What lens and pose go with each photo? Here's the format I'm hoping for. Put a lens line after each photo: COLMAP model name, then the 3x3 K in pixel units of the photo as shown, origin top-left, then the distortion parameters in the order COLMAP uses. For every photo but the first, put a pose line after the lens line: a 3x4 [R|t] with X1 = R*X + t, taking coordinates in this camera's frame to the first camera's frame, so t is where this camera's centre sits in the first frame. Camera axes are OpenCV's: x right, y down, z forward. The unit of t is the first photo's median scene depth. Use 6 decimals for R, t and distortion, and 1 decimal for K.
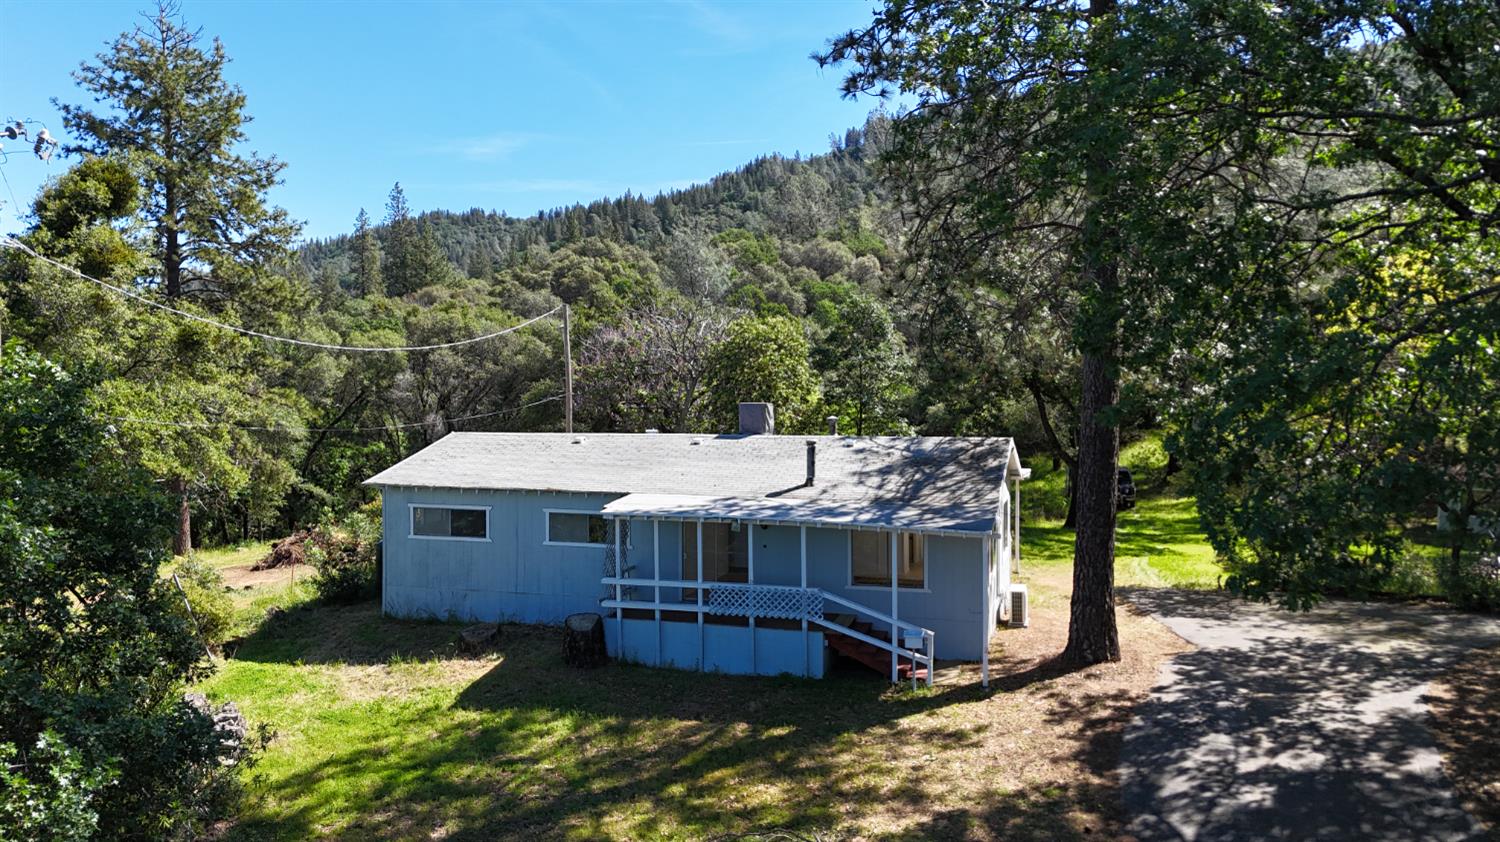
lens RADIAL K [[1113.2, 0, 757.8], [0, 1113.2, 416.4], [0, 0, 1]] dist [0.062147, -0.053758]
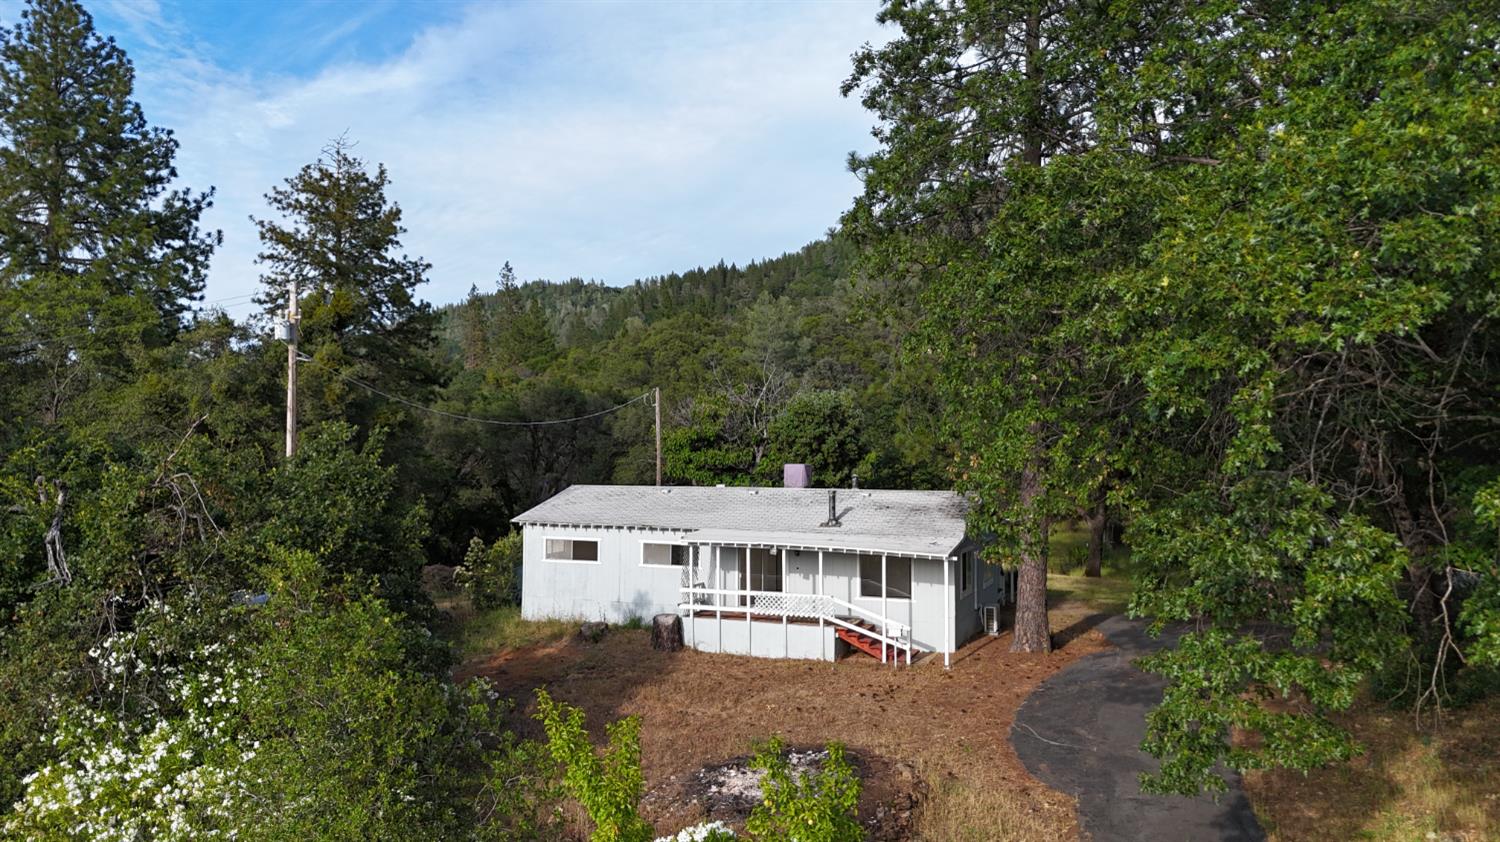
lens RADIAL K [[1124.2, 0, 753.6], [0, 1124.2, 384.7], [0, 0, 1]] dist [0.087173, -0.000919]
pose [[0.996282, 0.001402, -0.086142, 0.030465], [-0.008822, 0.996272, -0.085811, 0.004552], [0.085701, 0.086252, 0.992580, -0.172225]]
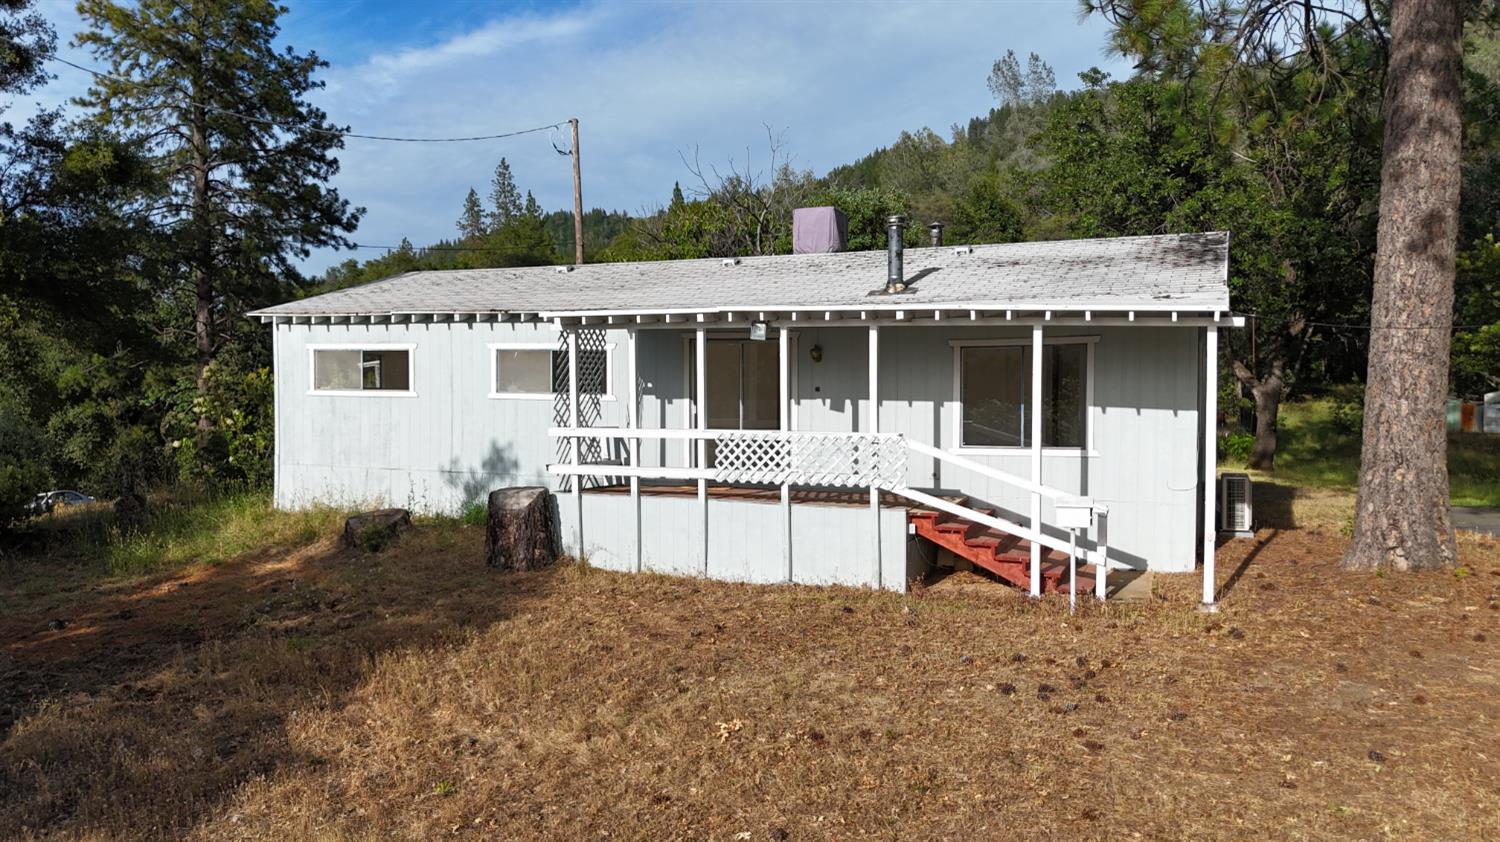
lens RADIAL K [[1113.2, 0, 757.8], [0, 1113.2, 416.4], [0, 0, 1]] dist [0.062147, -0.053758]
pose [[0.994359, 0.008142, -0.105754, 0.016426], [-0.008380, 0.999963, -0.001805, 0.056477], [0.105735, 0.002681, 0.994391, 0.161992]]
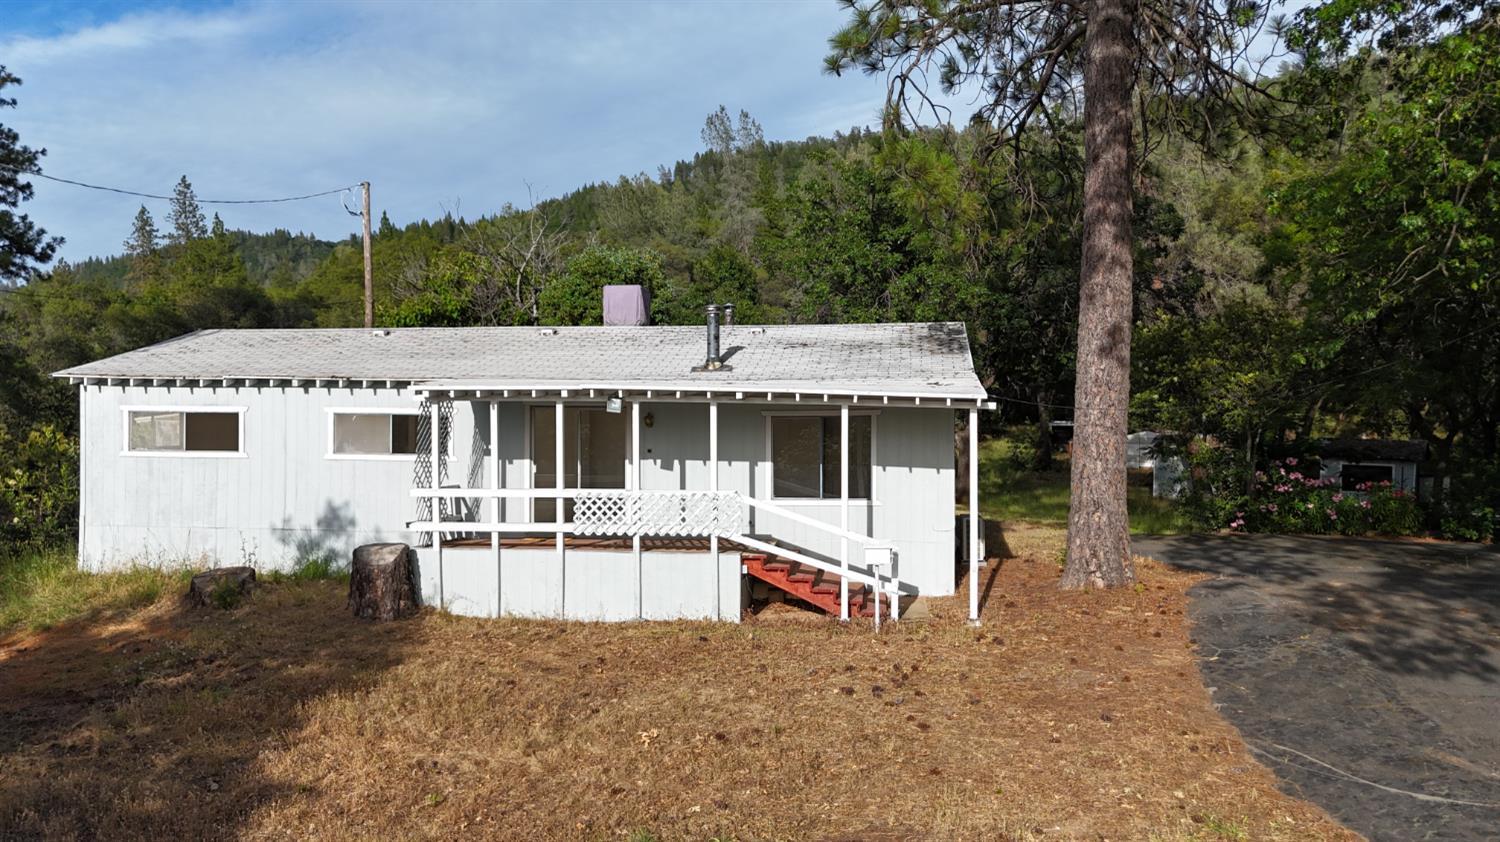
lens RADIAL K [[1113.2, 0, 757.8], [0, 1113.2, 416.4], [0, 0, 1]] dist [0.062147, -0.053758]
pose [[0.987903, 0.006133, 0.154953, -0.014981], [-0.000957, 0.999440, -0.033459, 0.050173], [-0.155072, 0.032906, 0.987355, 0.118156]]
